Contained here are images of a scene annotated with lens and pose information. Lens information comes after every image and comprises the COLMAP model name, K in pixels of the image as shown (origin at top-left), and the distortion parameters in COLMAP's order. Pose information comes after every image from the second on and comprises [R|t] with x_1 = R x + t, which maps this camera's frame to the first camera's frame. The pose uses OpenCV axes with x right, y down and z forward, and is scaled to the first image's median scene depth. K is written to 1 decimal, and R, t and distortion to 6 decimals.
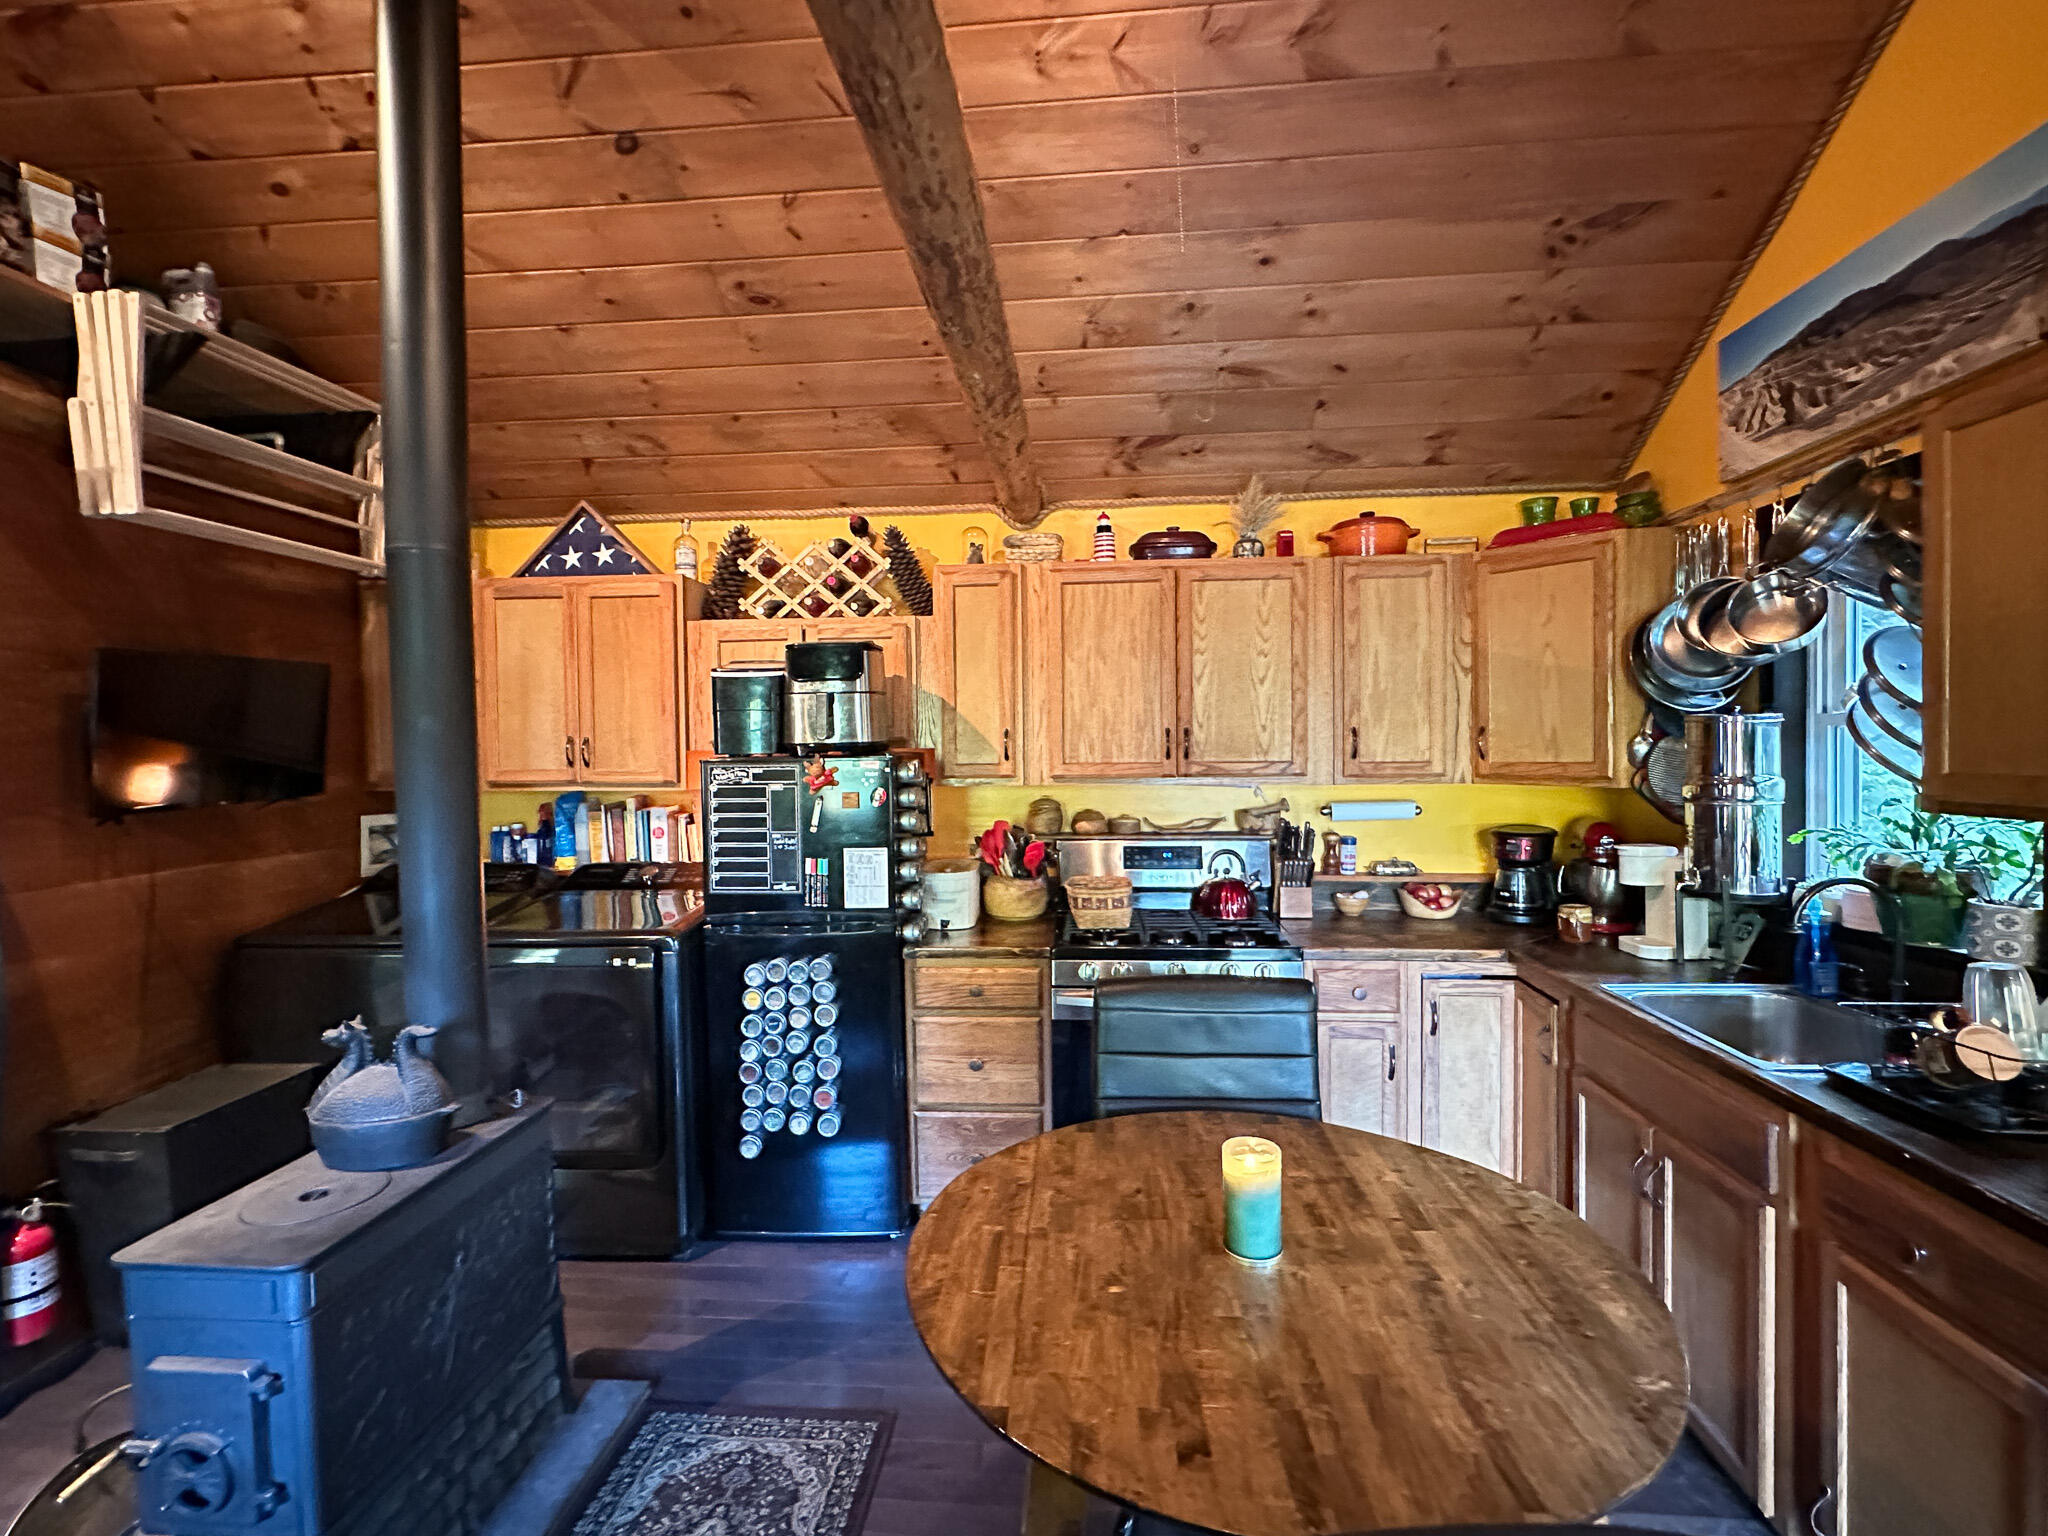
lens RADIAL K [[933.2, 0, 1024.0], [0, 933.2, 768.0], [0, 0, 1]] dist [-0.001684, -0.000171]
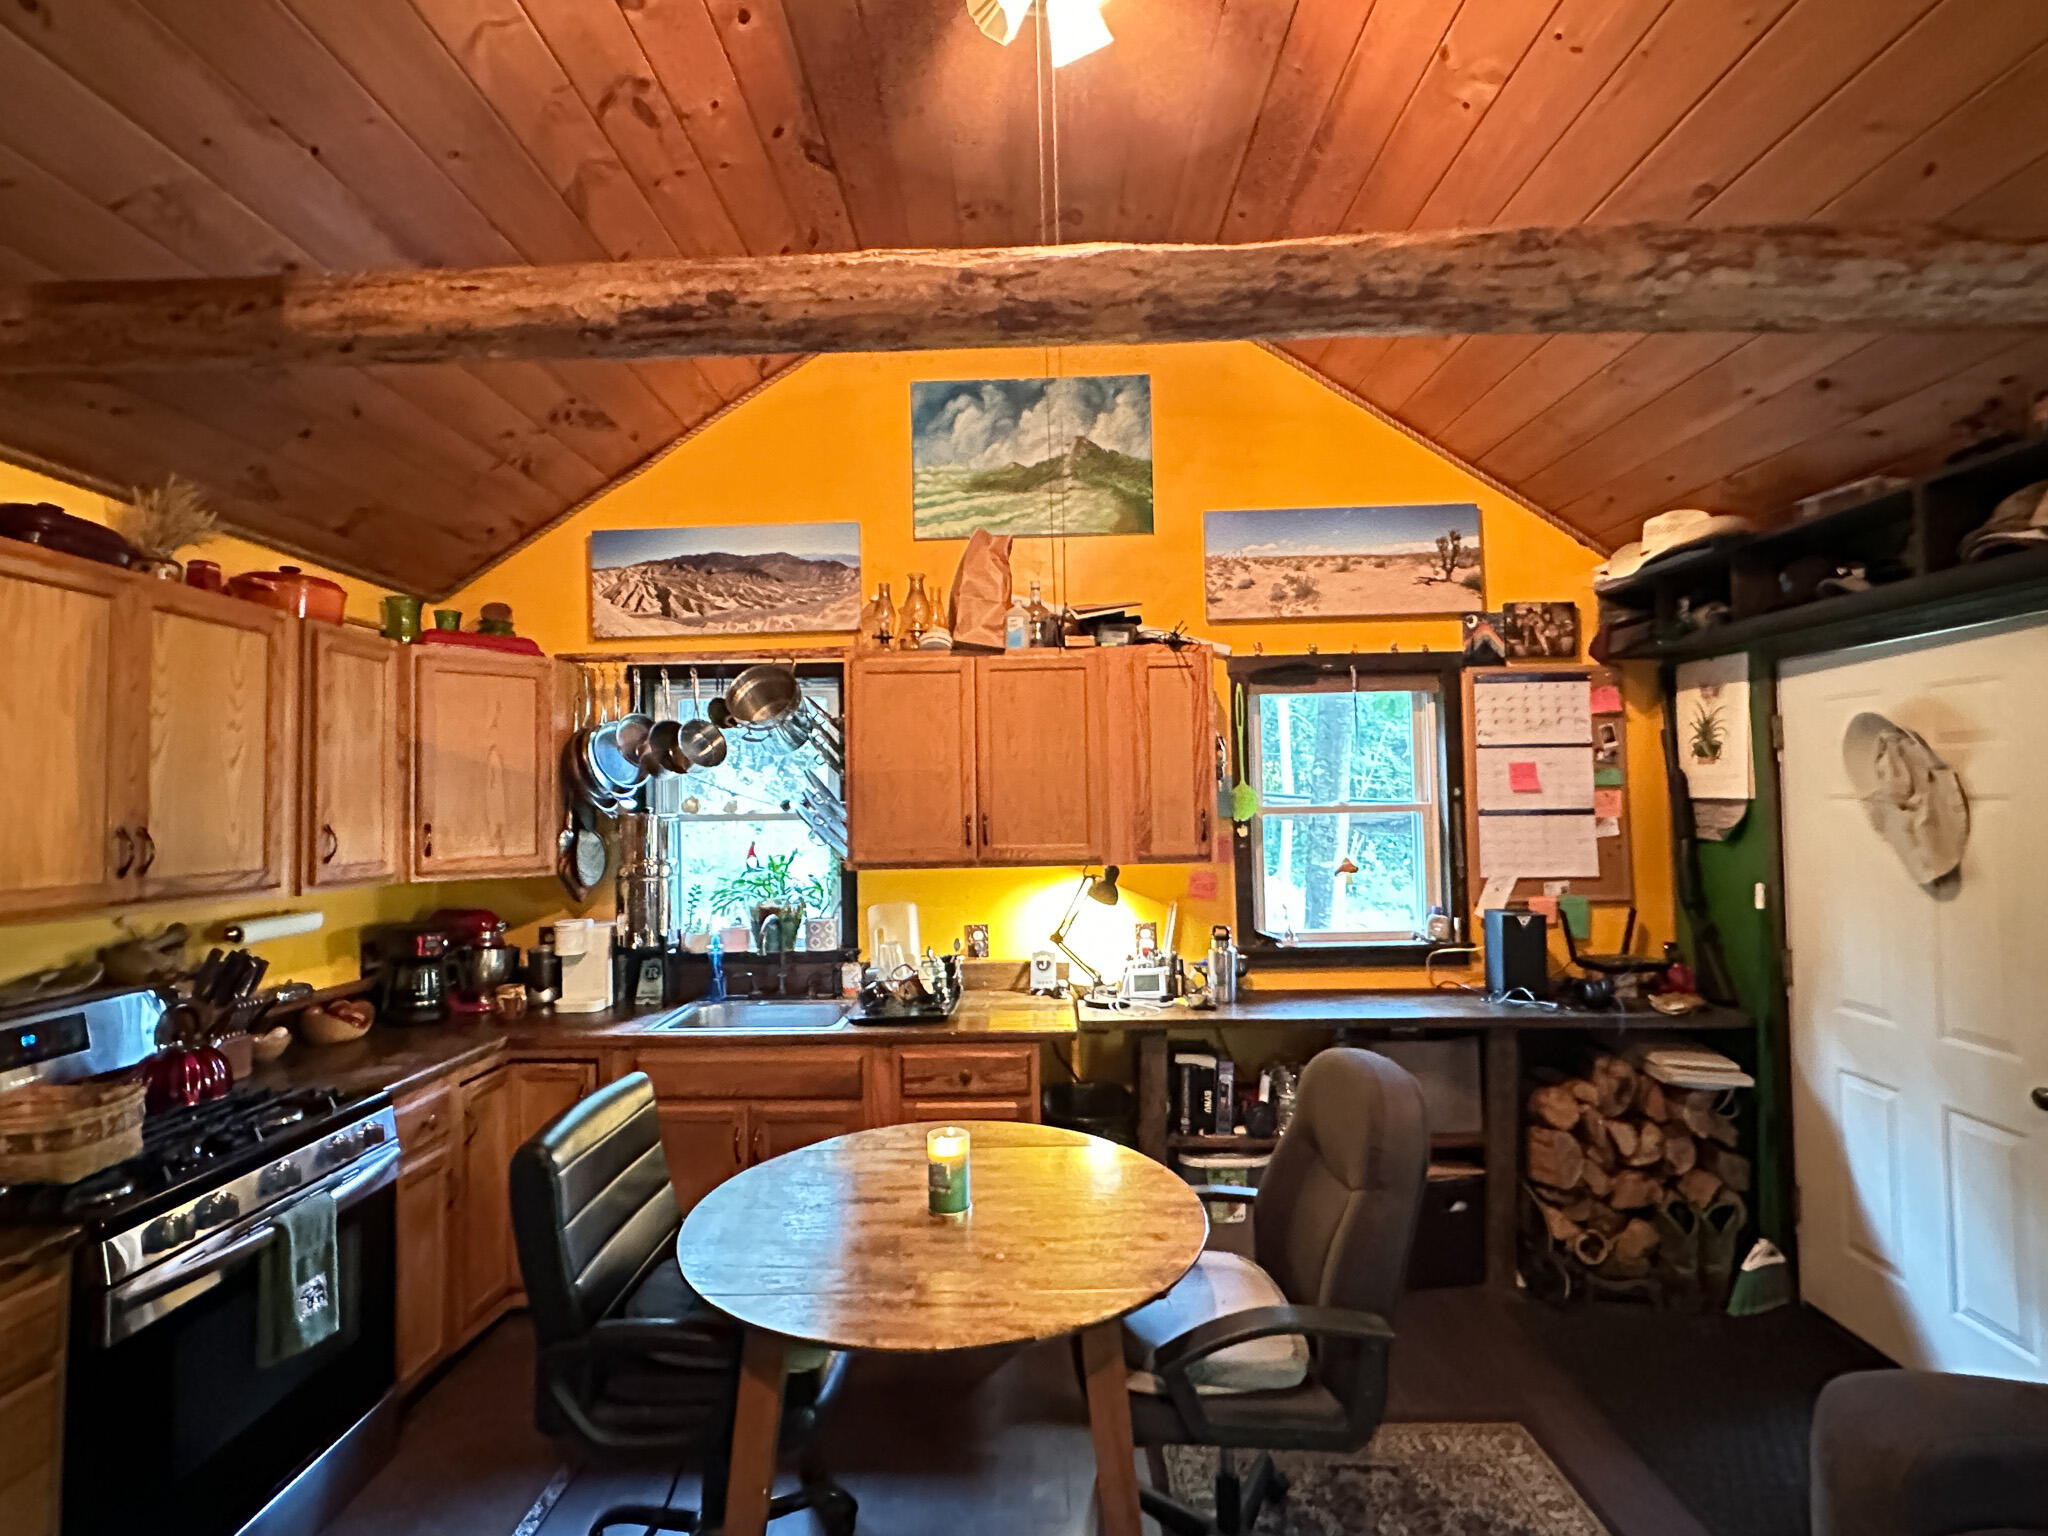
lens RADIAL K [[983.7, 0, 1024.0], [0, 983.7, 768.0], [0, 0, 1]] dist [0.000449, 0.000068]
pose [[-0.079641, 0.051645, 0.995485, -0.650833], [0.047403, 0.997723, -0.047969, -0.024866], [-0.995696, 0.043368, -0.081908, 0.499976]]
